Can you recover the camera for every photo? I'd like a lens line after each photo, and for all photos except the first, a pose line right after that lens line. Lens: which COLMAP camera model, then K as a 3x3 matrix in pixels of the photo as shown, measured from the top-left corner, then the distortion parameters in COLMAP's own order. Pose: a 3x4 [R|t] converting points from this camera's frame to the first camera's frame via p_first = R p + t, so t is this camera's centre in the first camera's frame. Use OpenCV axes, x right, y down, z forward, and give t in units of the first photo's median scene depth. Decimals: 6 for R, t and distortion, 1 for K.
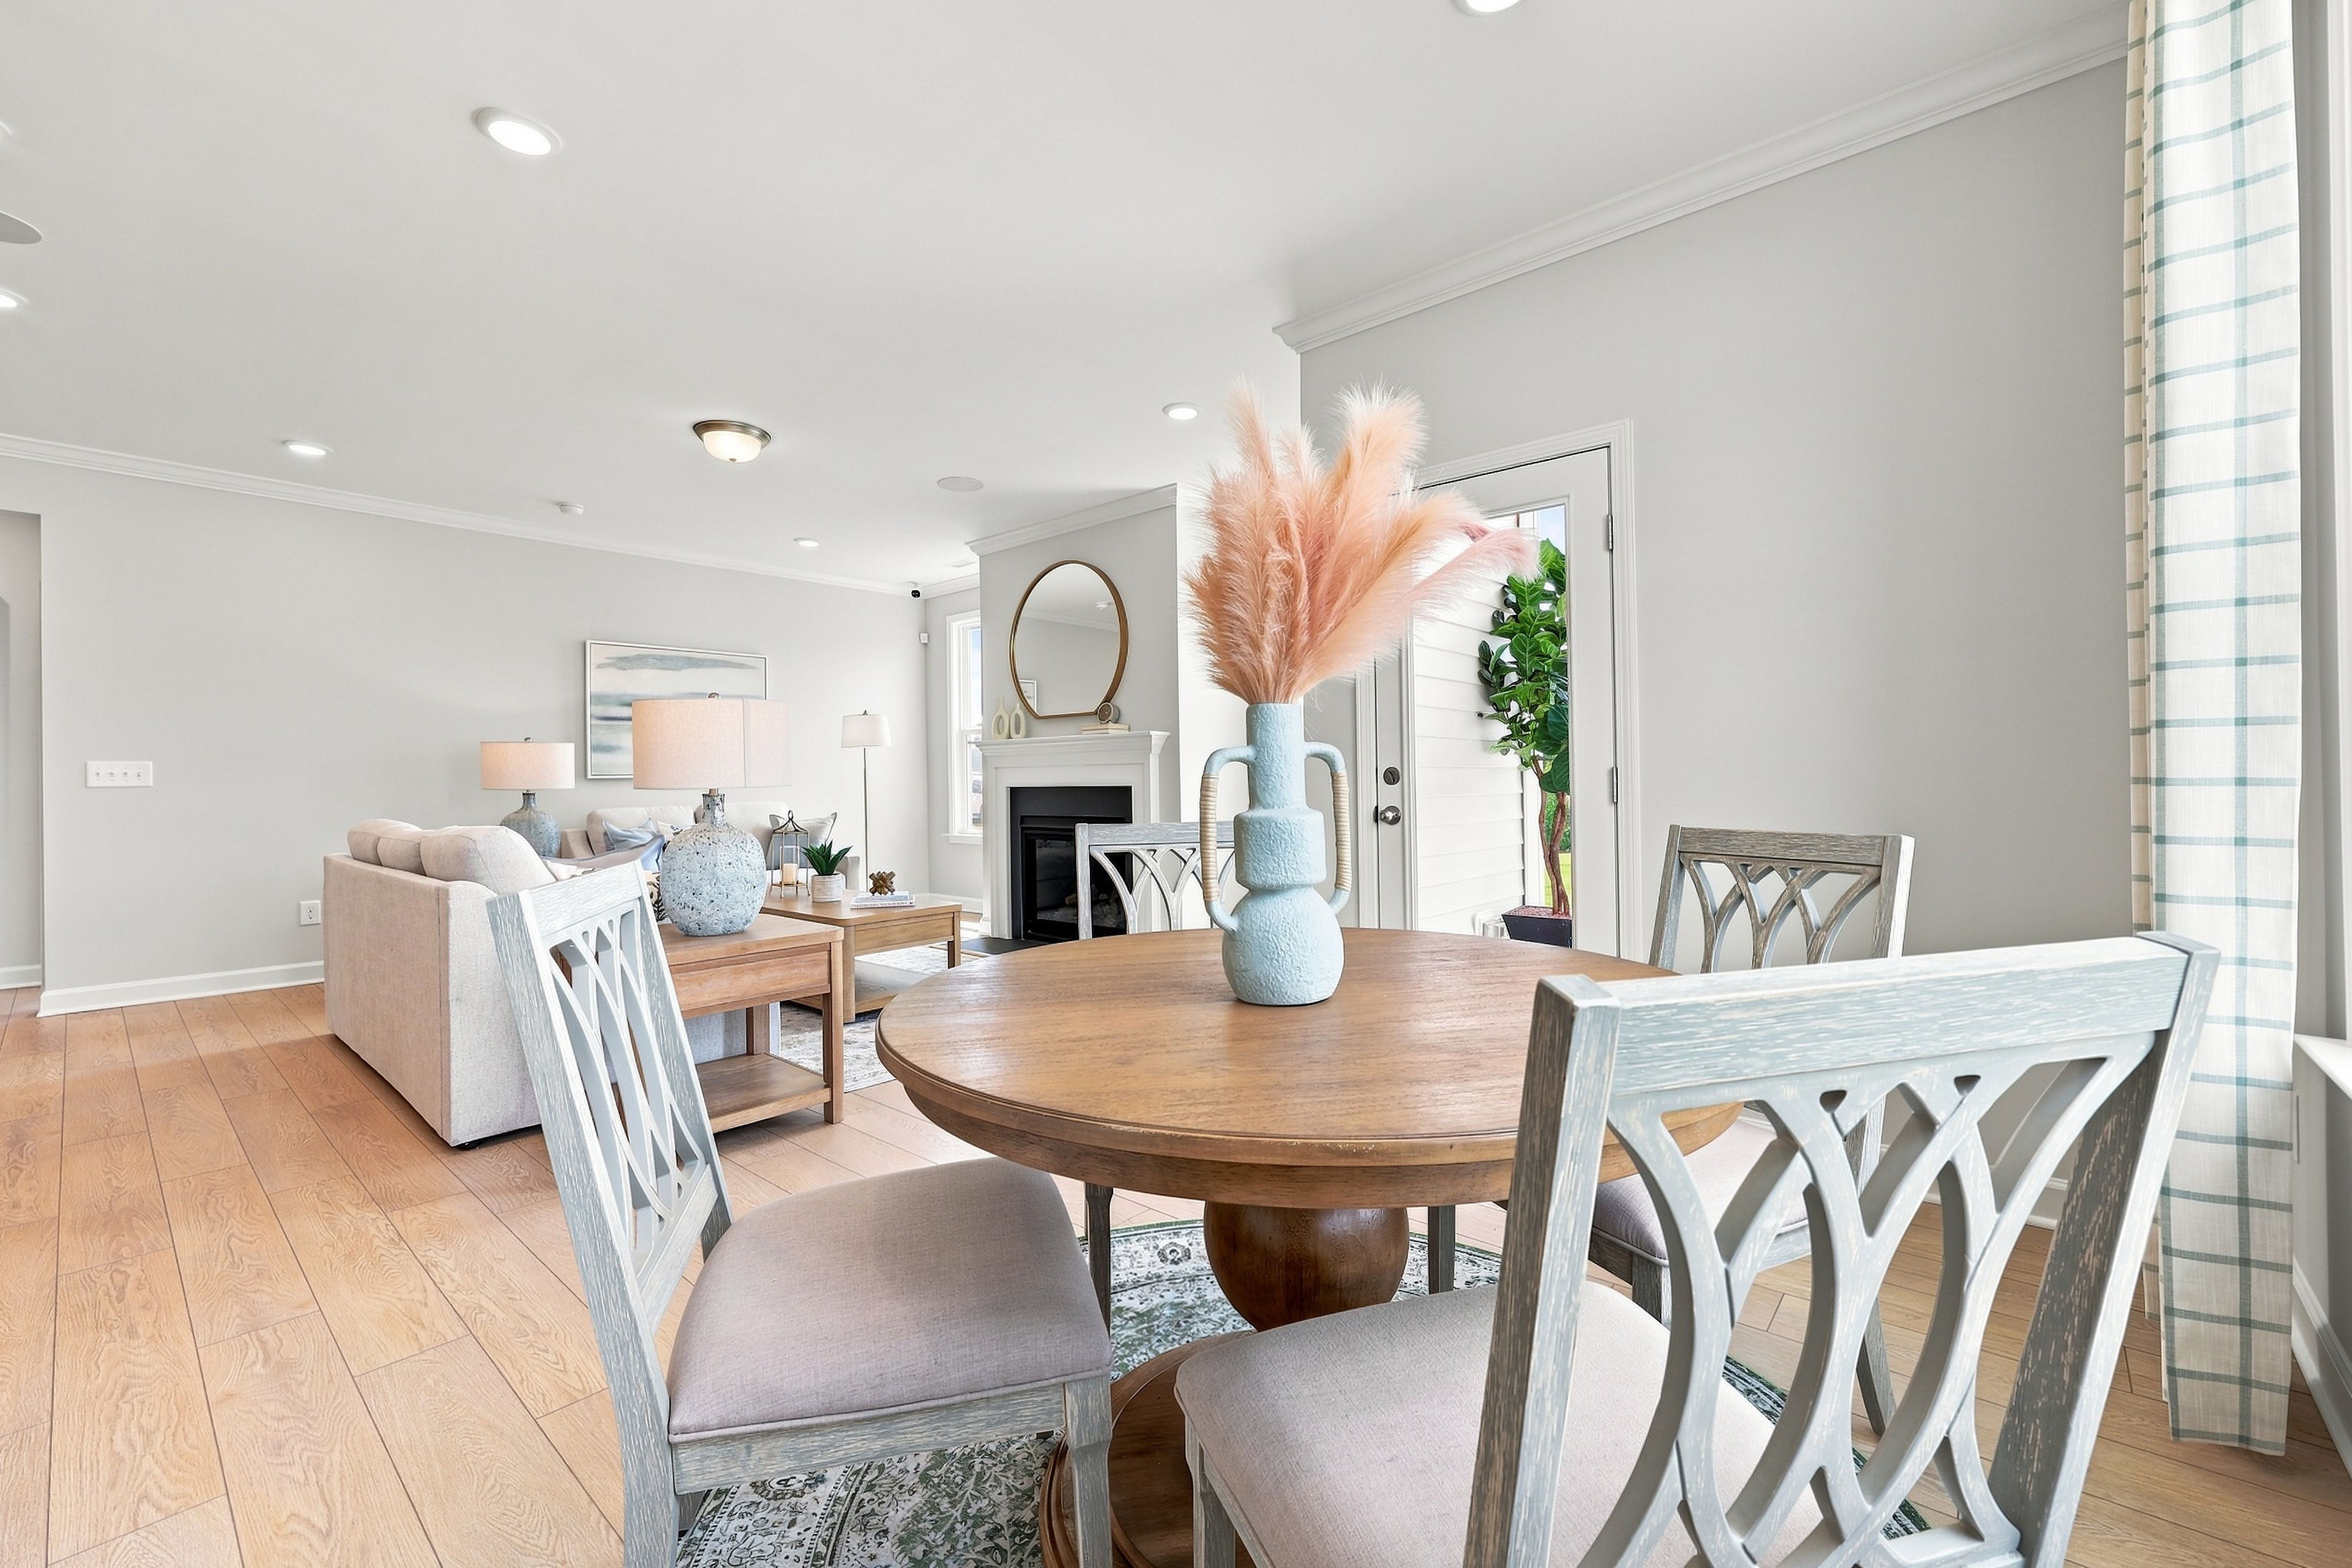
lens RADIAL K [[974.4, 0, 1179.5], [0, 974.4, 793.7], [0, 0, 1]] dist [0.003568, -0.001152]
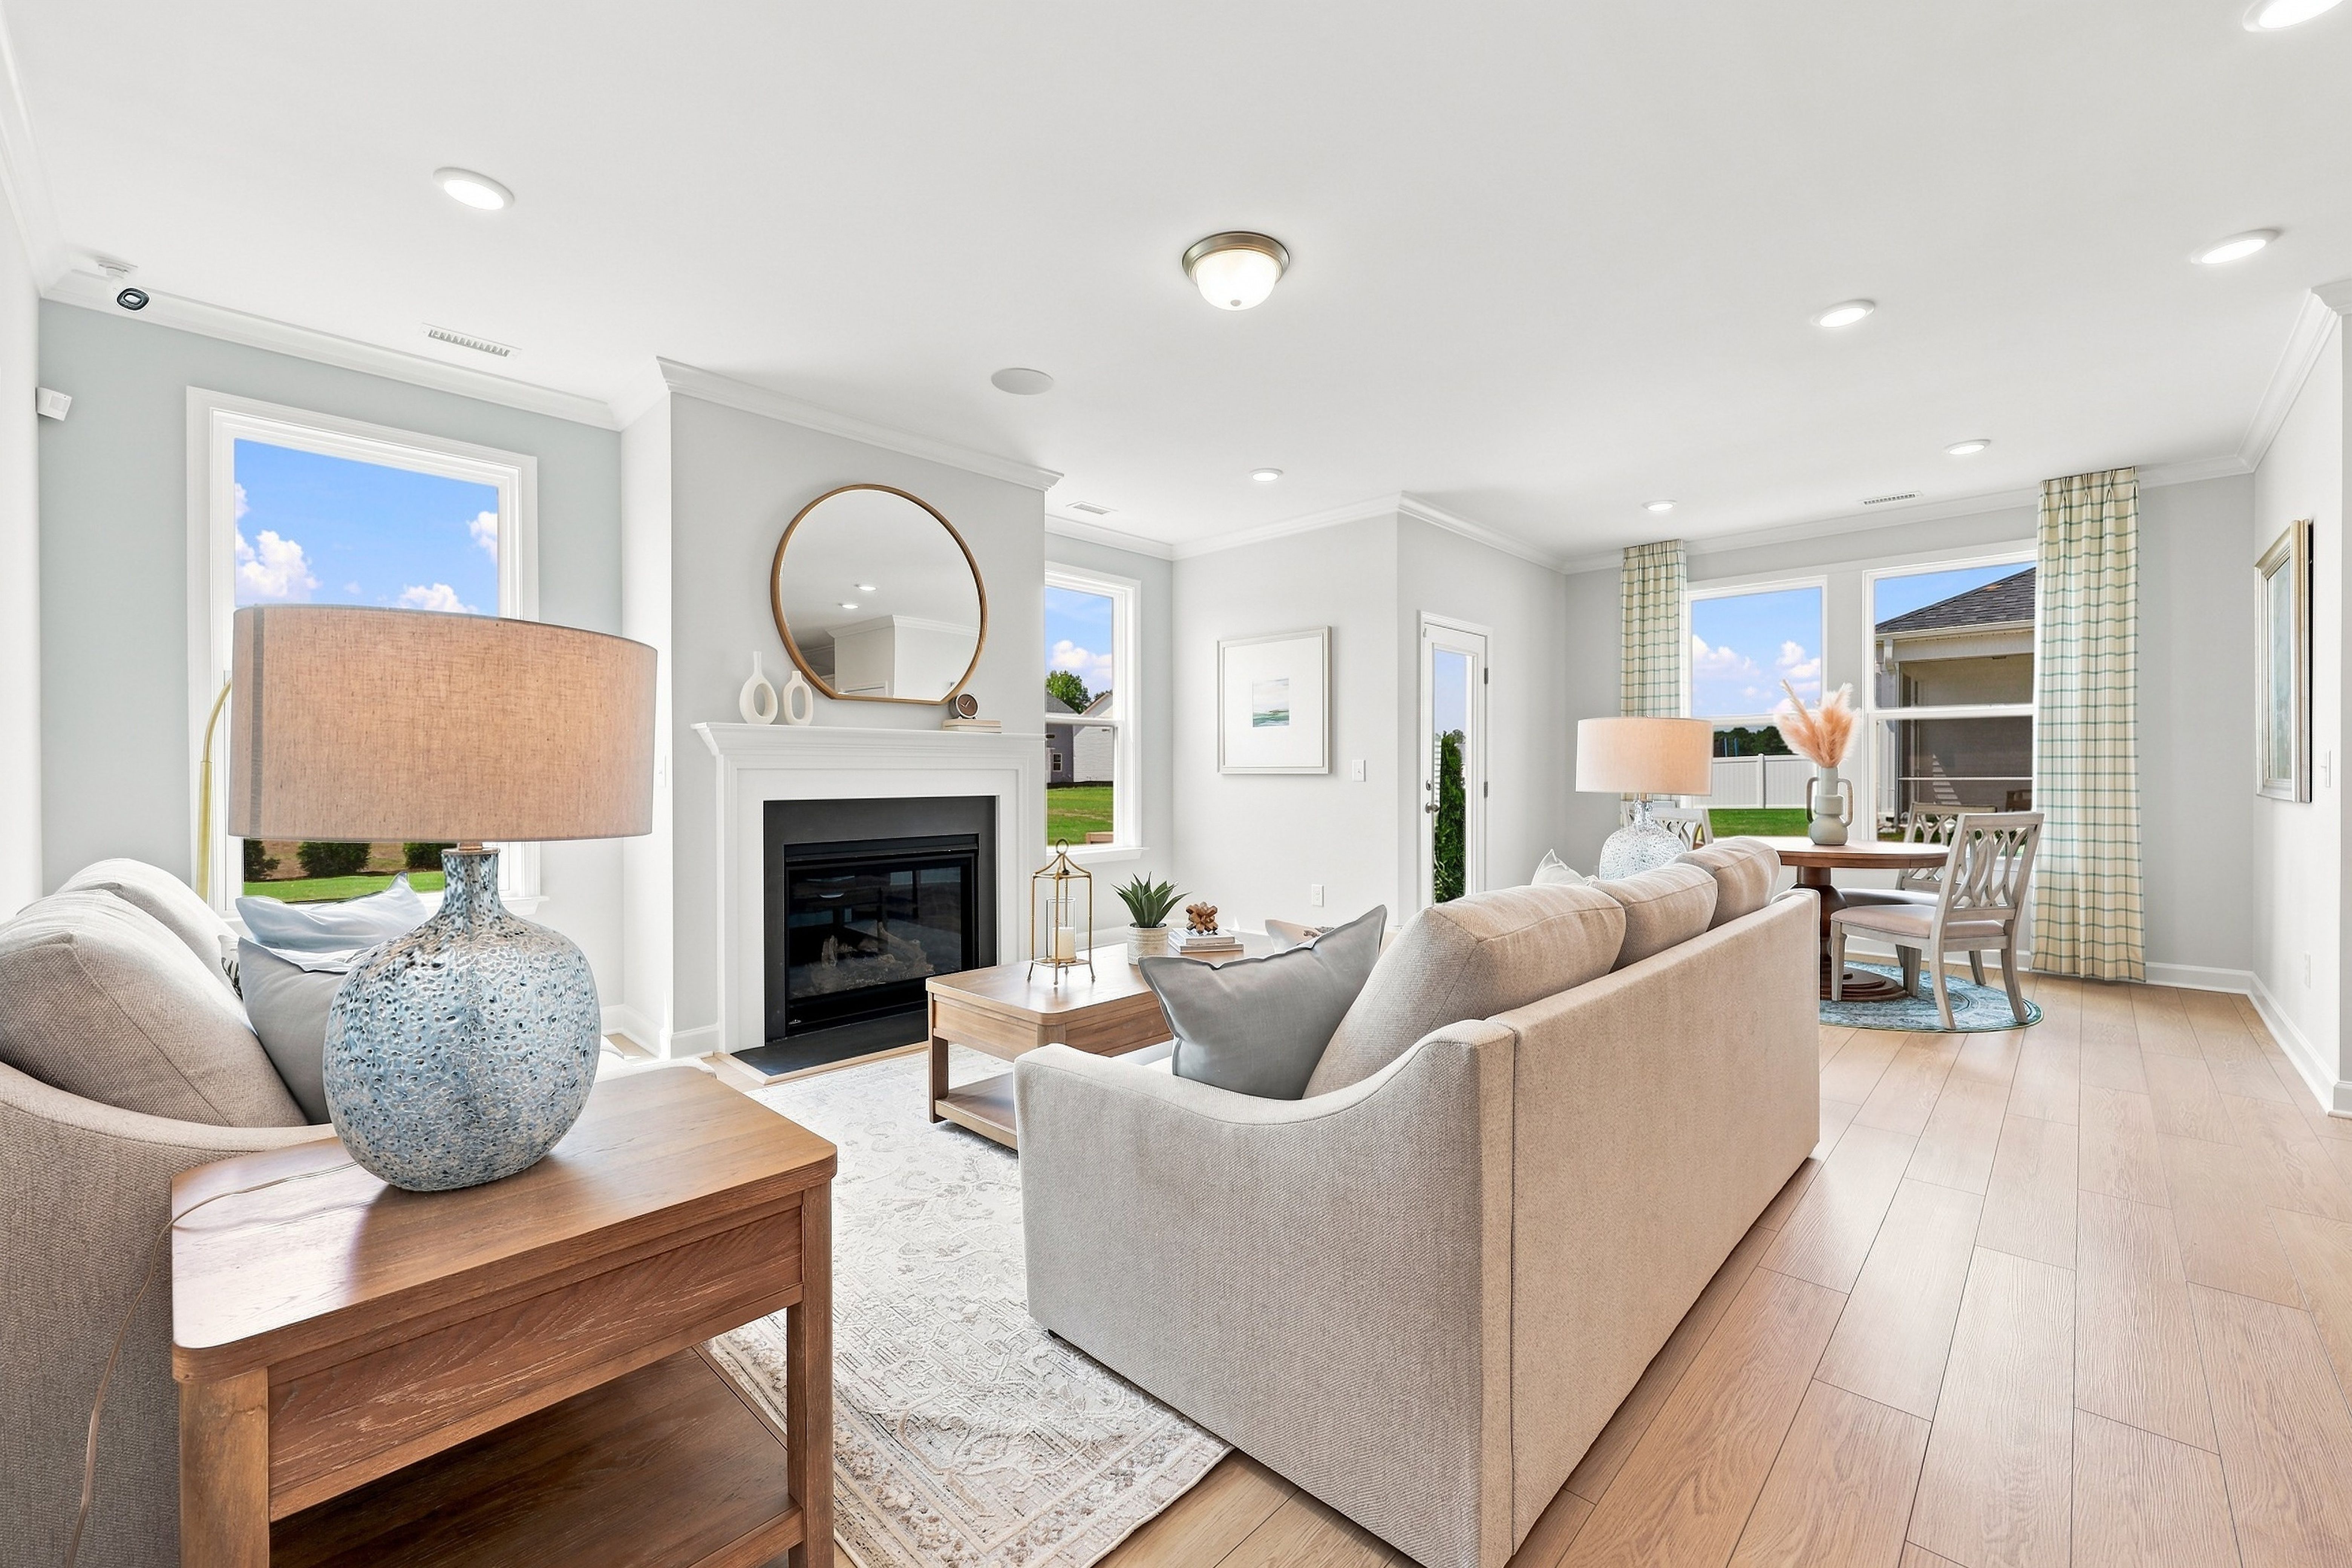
lens RADIAL K [[956.8, 0, 1181.4], [0, 956.8, 784.7], [0, 0, 1]] dist [0.005243, 0.000106]
pose [[0.051496, 0.000403, 0.998673, -0.784200], [0.014414, 0.999895, -0.001147, -0.012336], [-0.998569, 0.014454, 0.051485, 0.708907]]
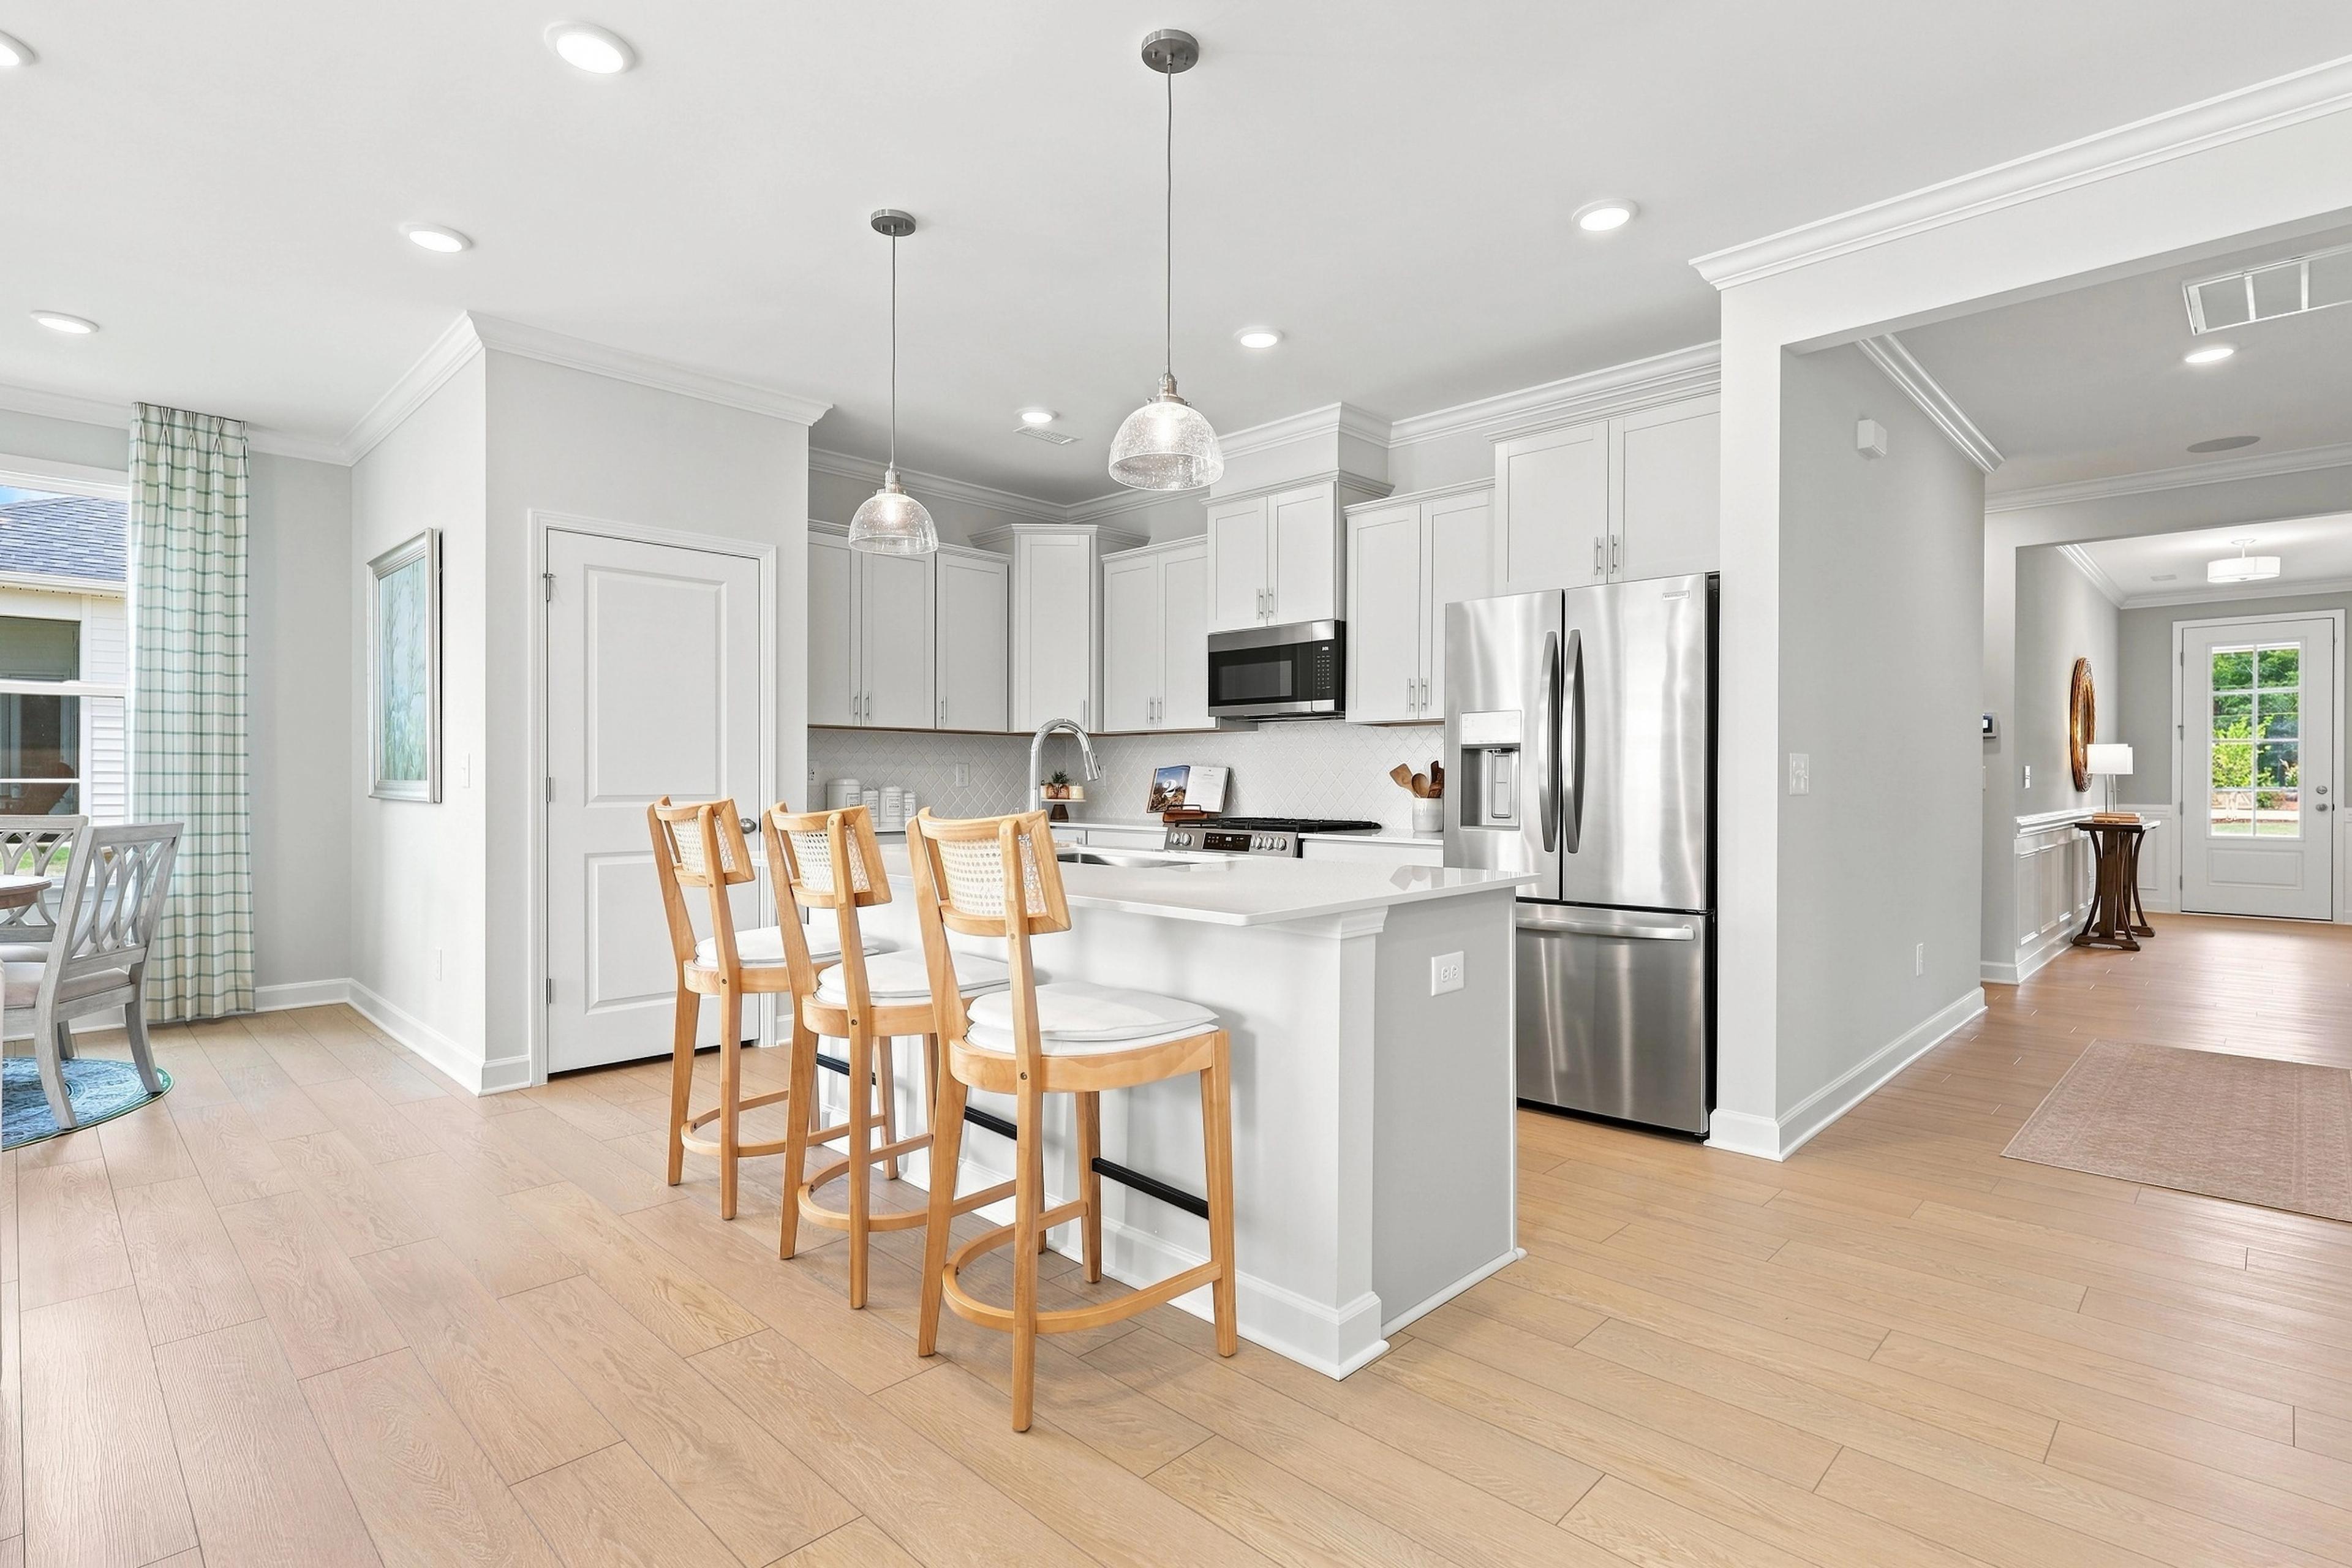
lens RADIAL K [[1143.9, 0, 1187.1], [0, 1143.9, 789.8], [0, 0, 1]] dist [0.000578, 0.002113]
pose [[-0.998308, 0.007152, 0.057711, -0.680532], [0.008321, 0.999764, 0.020051, -0.010938], [-0.057554, 0.020498, -0.998132, 0.746503]]
